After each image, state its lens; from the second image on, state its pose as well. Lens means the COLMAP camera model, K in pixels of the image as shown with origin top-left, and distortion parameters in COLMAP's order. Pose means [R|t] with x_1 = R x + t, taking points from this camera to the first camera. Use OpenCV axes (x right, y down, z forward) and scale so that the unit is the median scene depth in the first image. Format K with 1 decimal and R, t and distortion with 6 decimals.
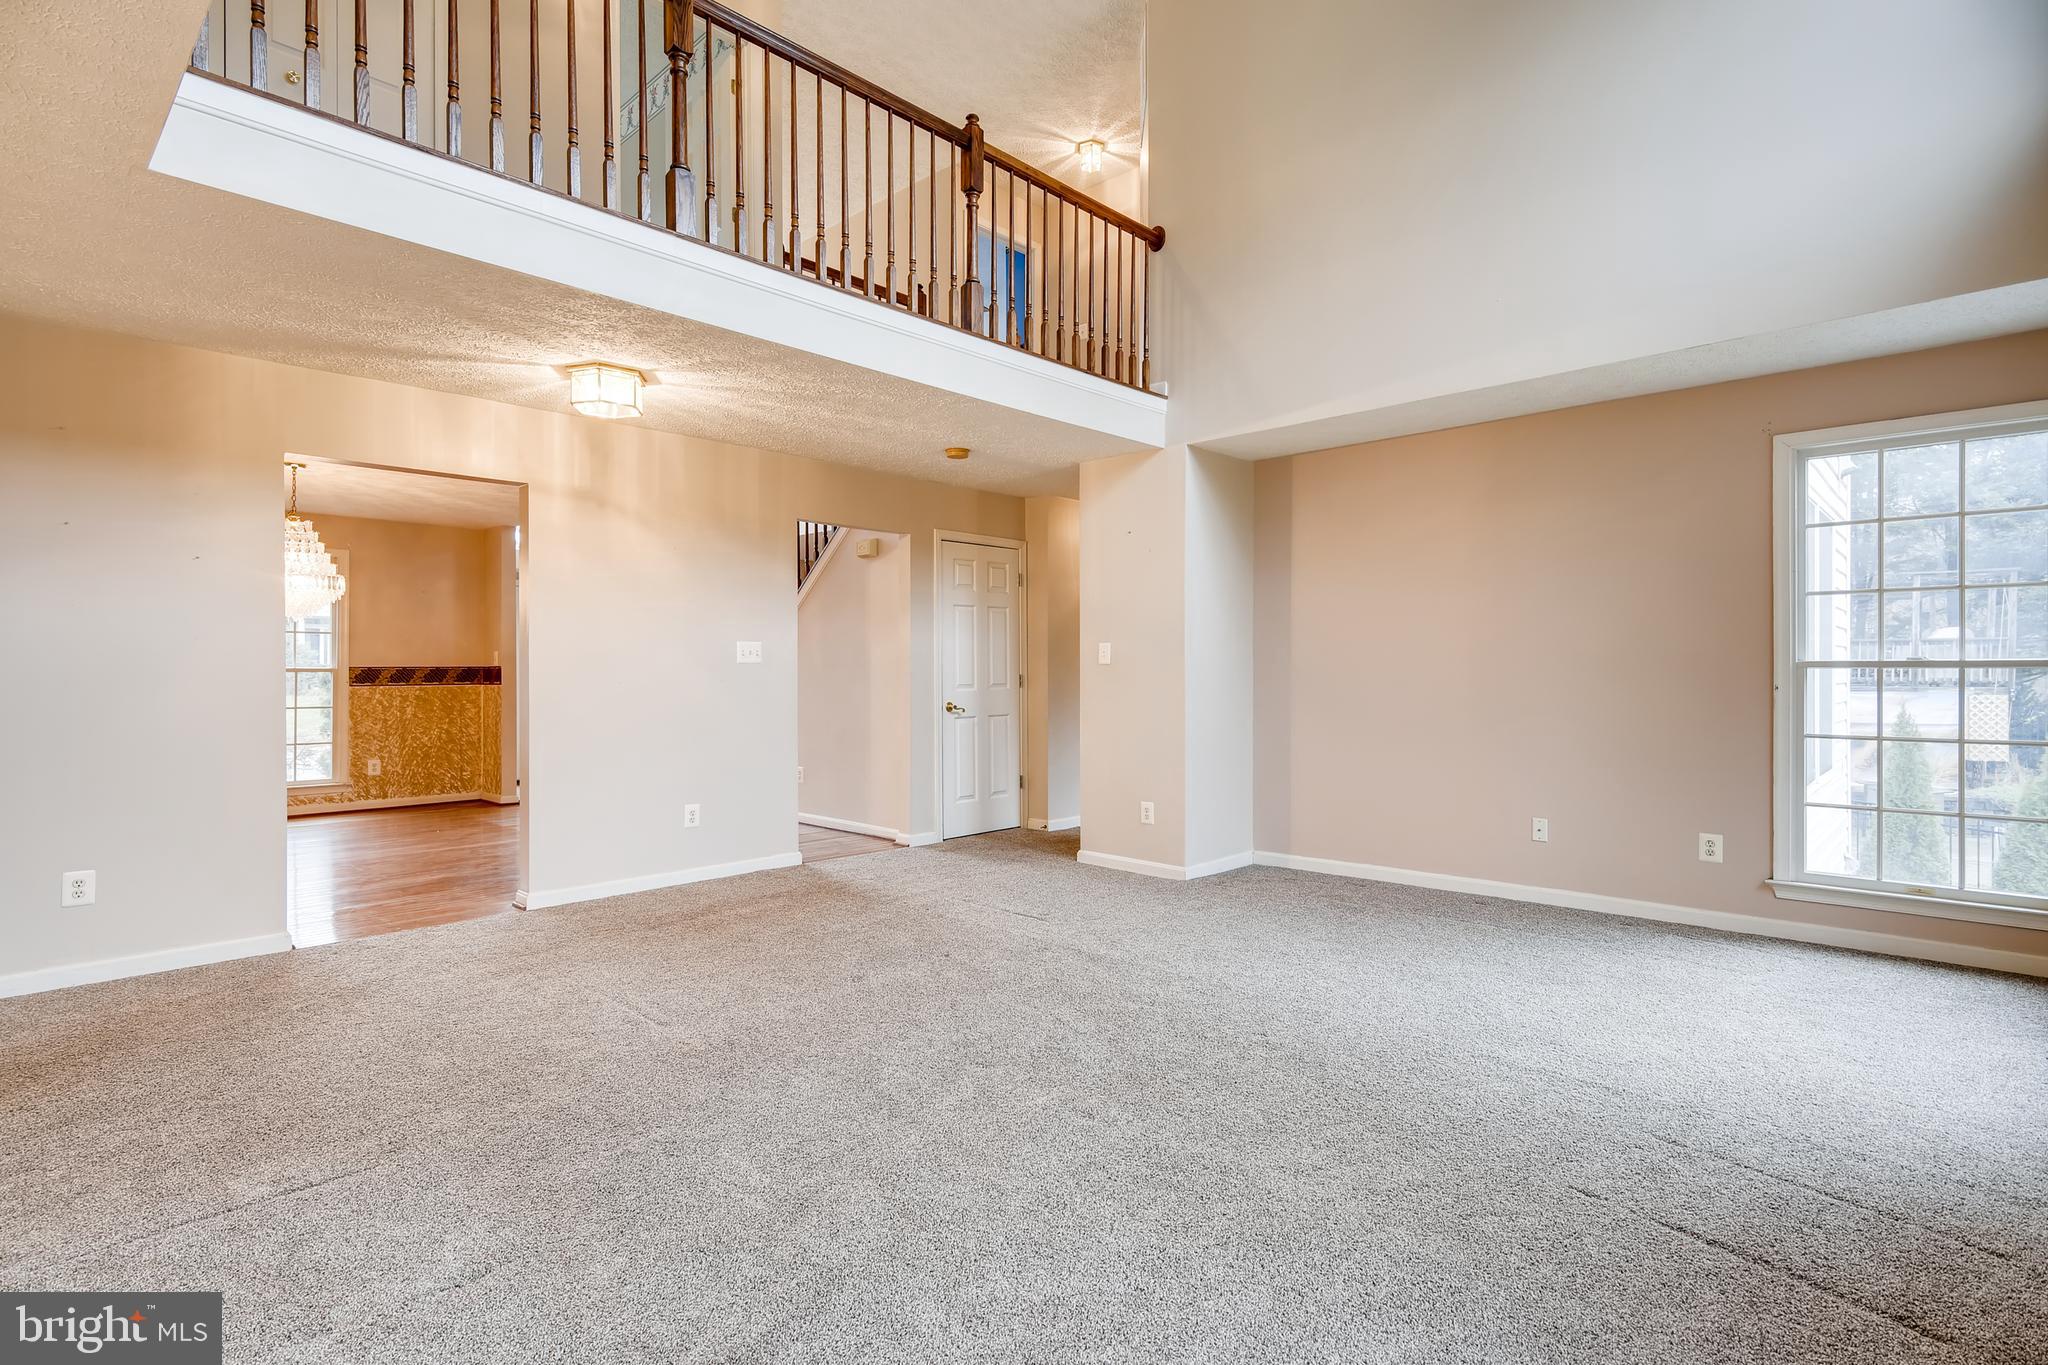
lens RADIAL K [[1012.9, 0, 1026.8], [0, 1012.9, 672.8], [0, 0, 1]] dist [0.013601, -0.003193]
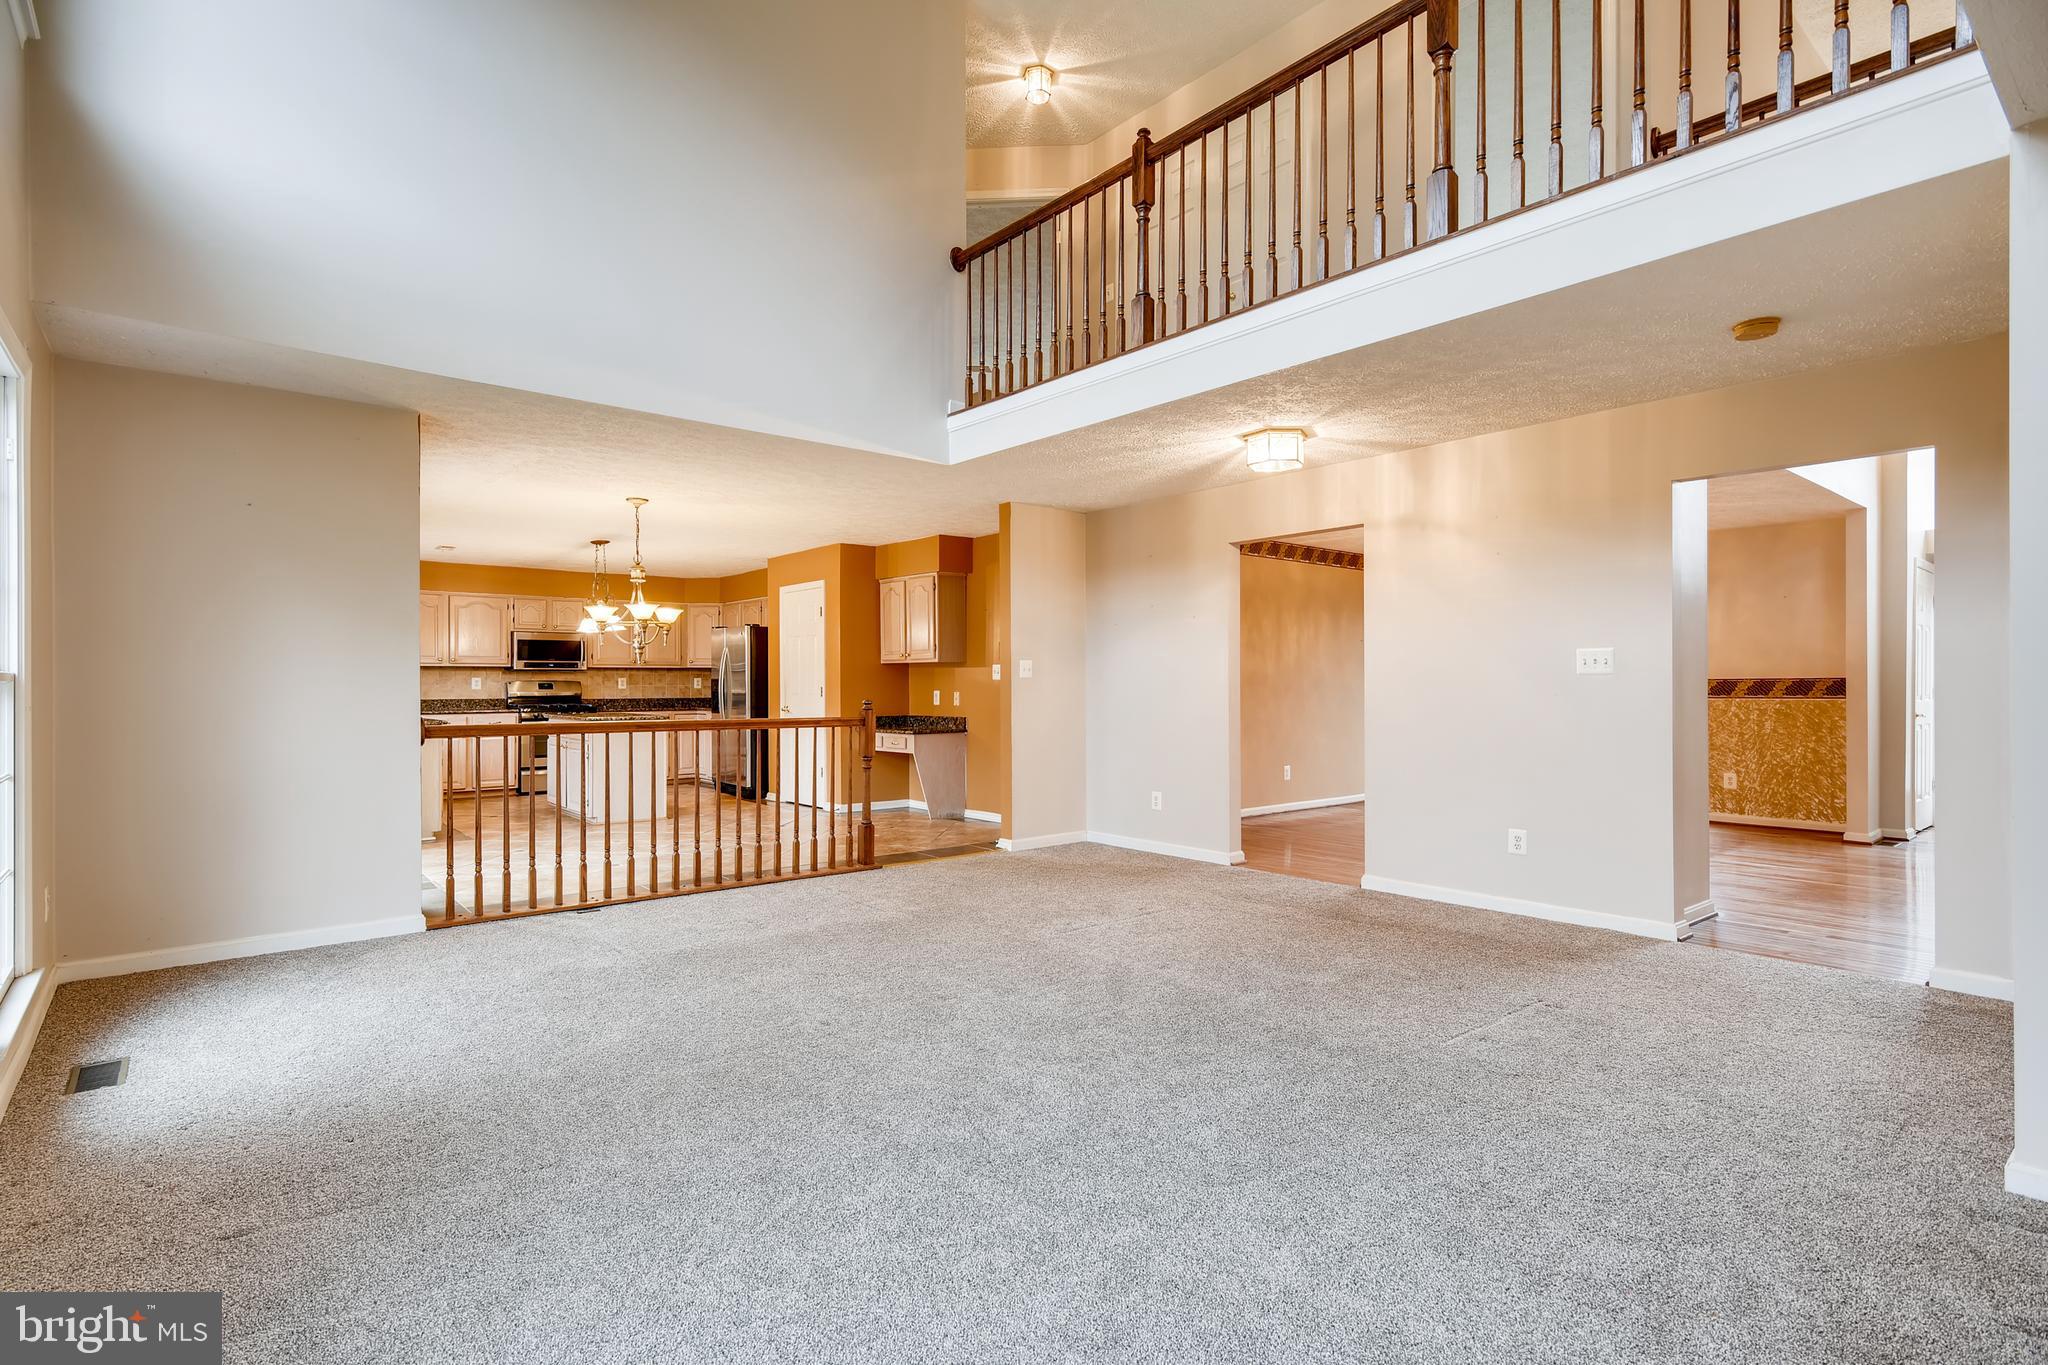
lens RADIAL K [[1012.9, 0, 1021.7], [0, 1012.9, 687.3], [0, 0, 1]] dist [0.013601, -0.003193]
pose [[-0.117329, 0.002389, -0.993090, 0.416761], [0.001061, 0.999997, 0.002280, -0.000548], [0.993092, -0.000786, -0.117332, 0.435841]]
